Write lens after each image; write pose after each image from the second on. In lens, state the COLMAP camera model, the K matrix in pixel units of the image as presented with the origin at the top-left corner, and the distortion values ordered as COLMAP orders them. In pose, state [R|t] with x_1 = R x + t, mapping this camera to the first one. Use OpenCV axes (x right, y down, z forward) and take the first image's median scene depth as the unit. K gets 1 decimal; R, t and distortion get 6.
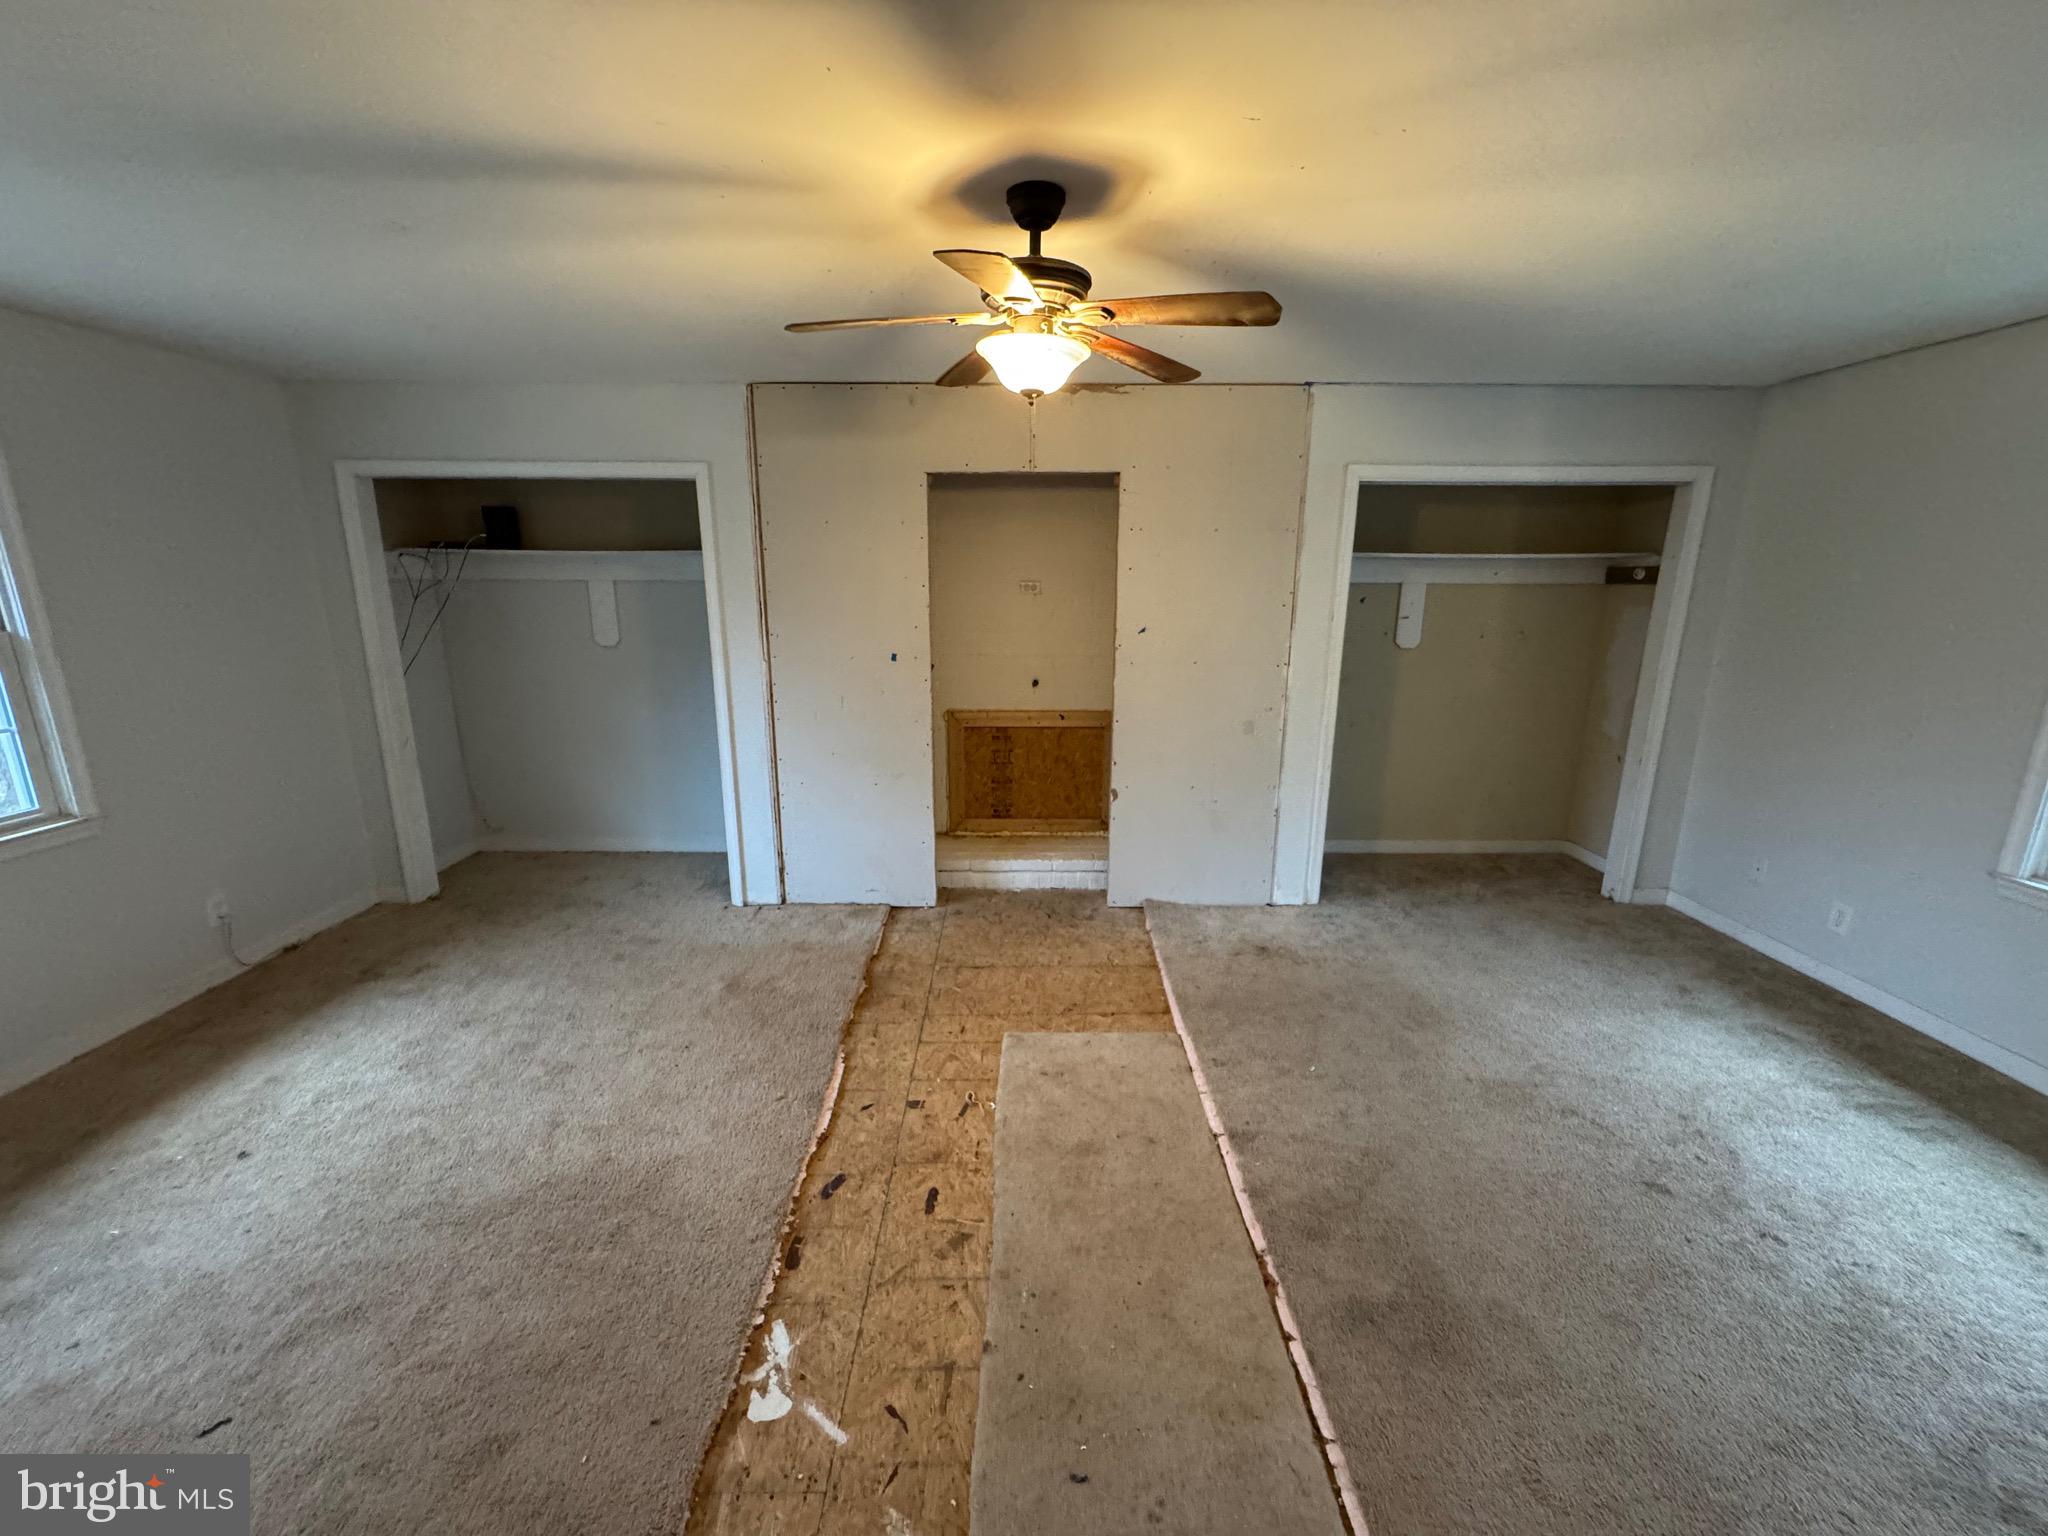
lens RADIAL K [[813.0, 0, 1025.2], [0, 813.0, 768.0], [0, 0, 1]] dist [-0.004373, 0.000650]
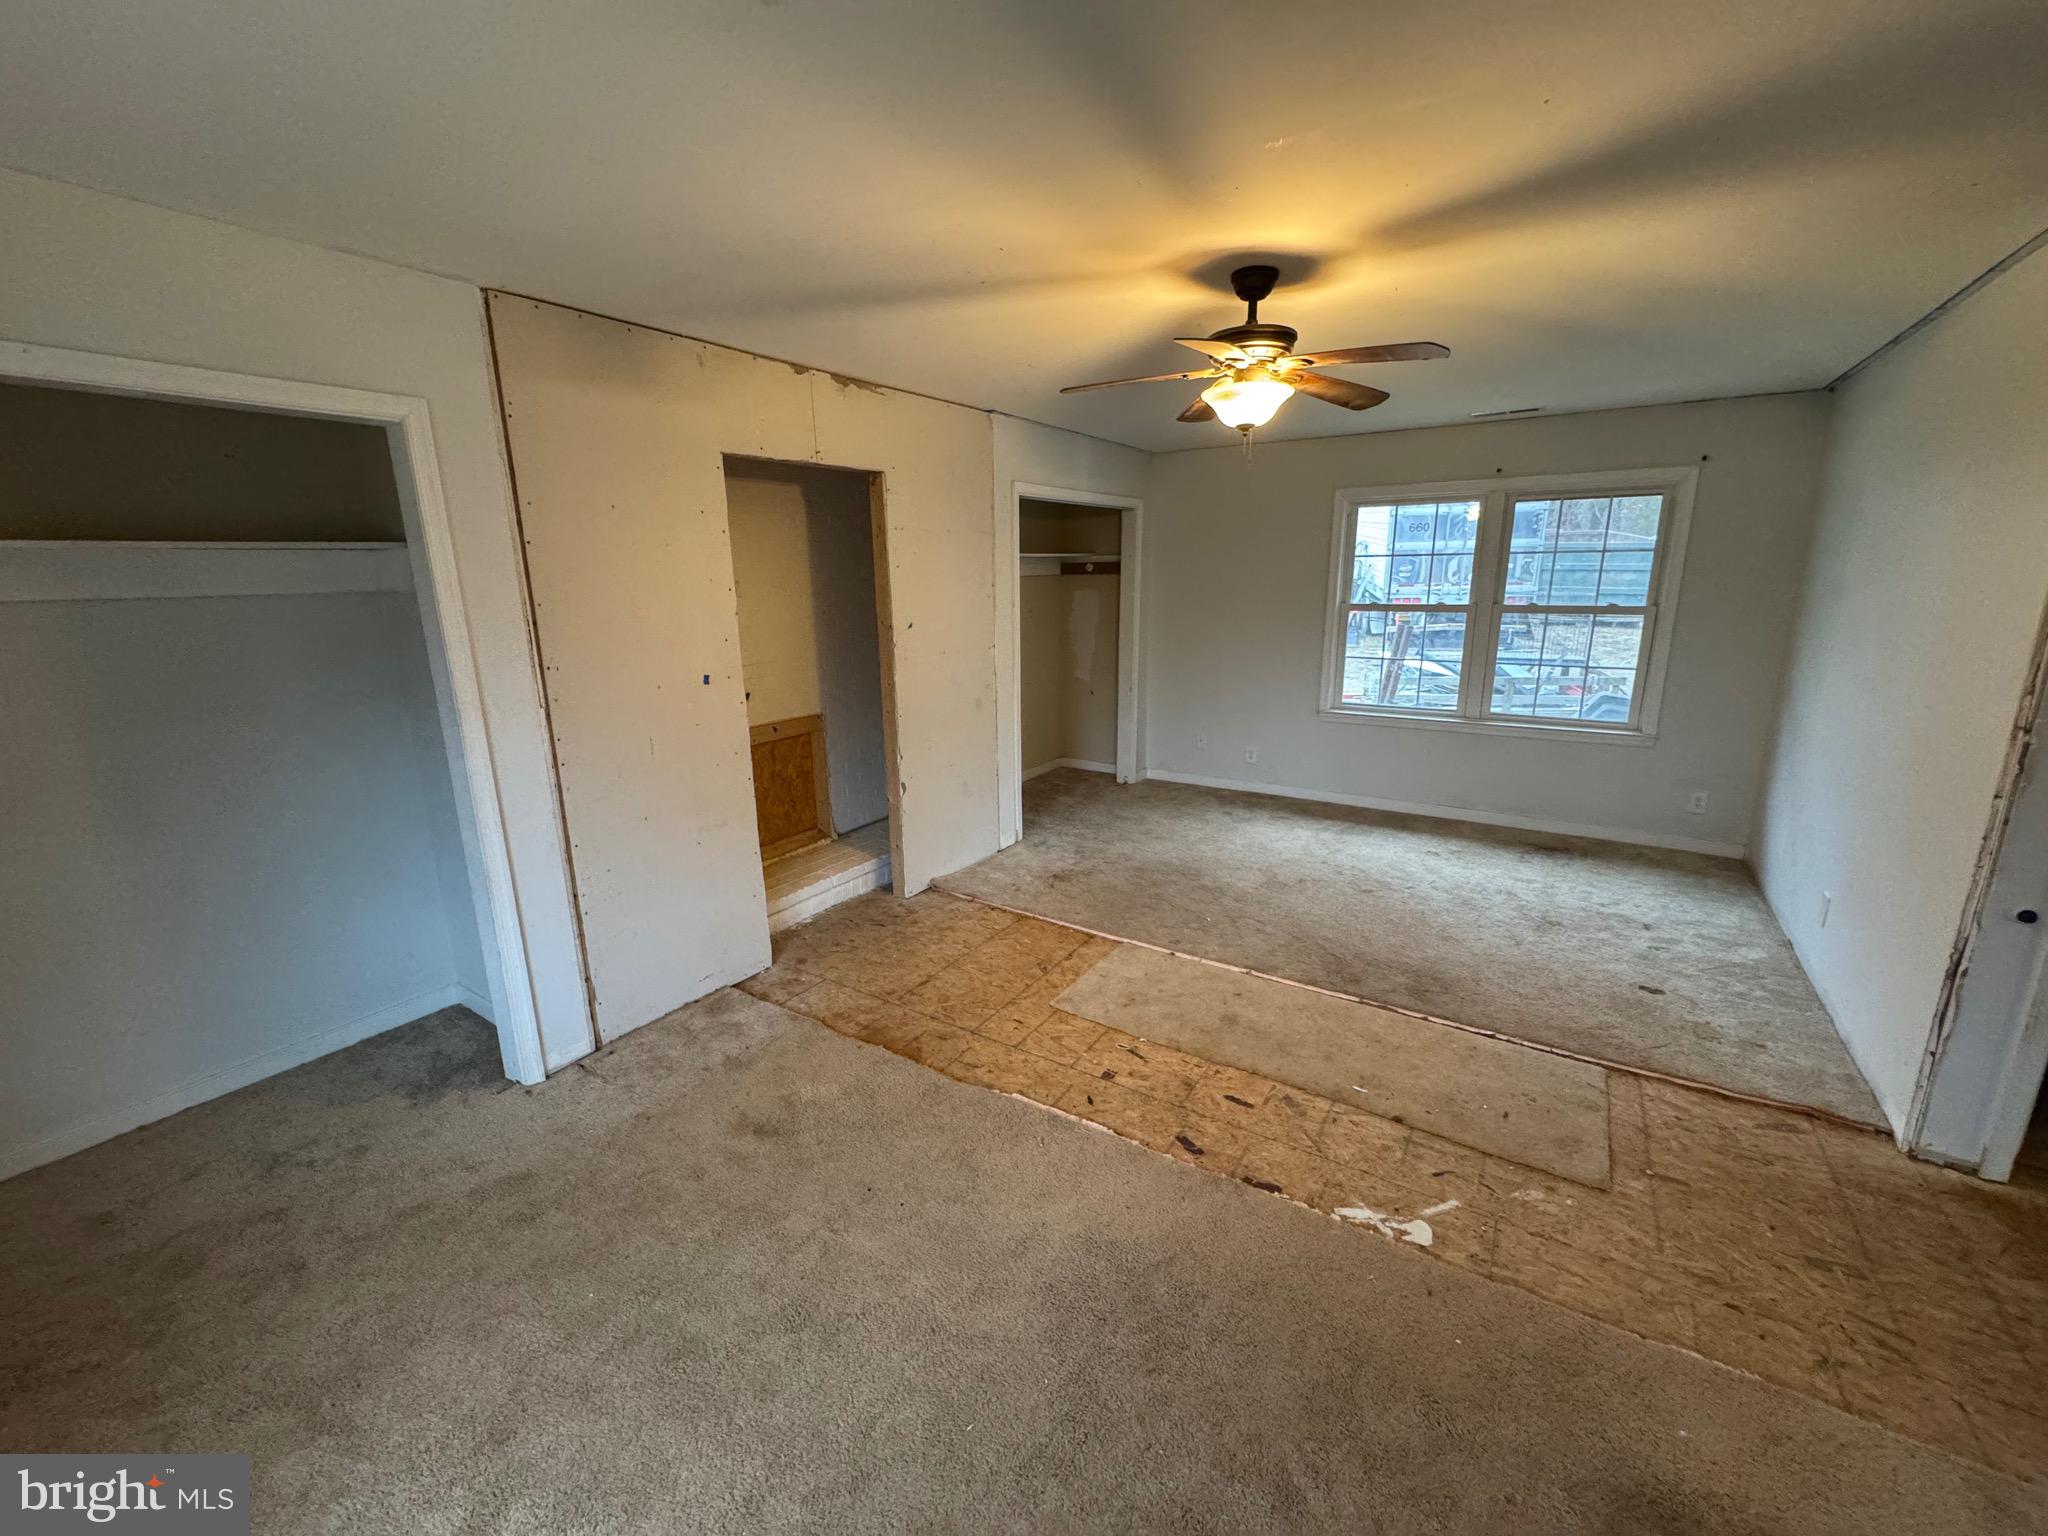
lens RADIAL K [[813.0, 0, 1024.1], [0, 813.0, 763.5], [0, 0, 1]] dist [-0.004373, 0.000650]
pose [[0.561699, -0.202070, 0.802286, -0.674701], [0.204905, 0.973481, 0.101729, -0.075982], [-0.801566, 0.107251, 0.588208, 0.299717]]
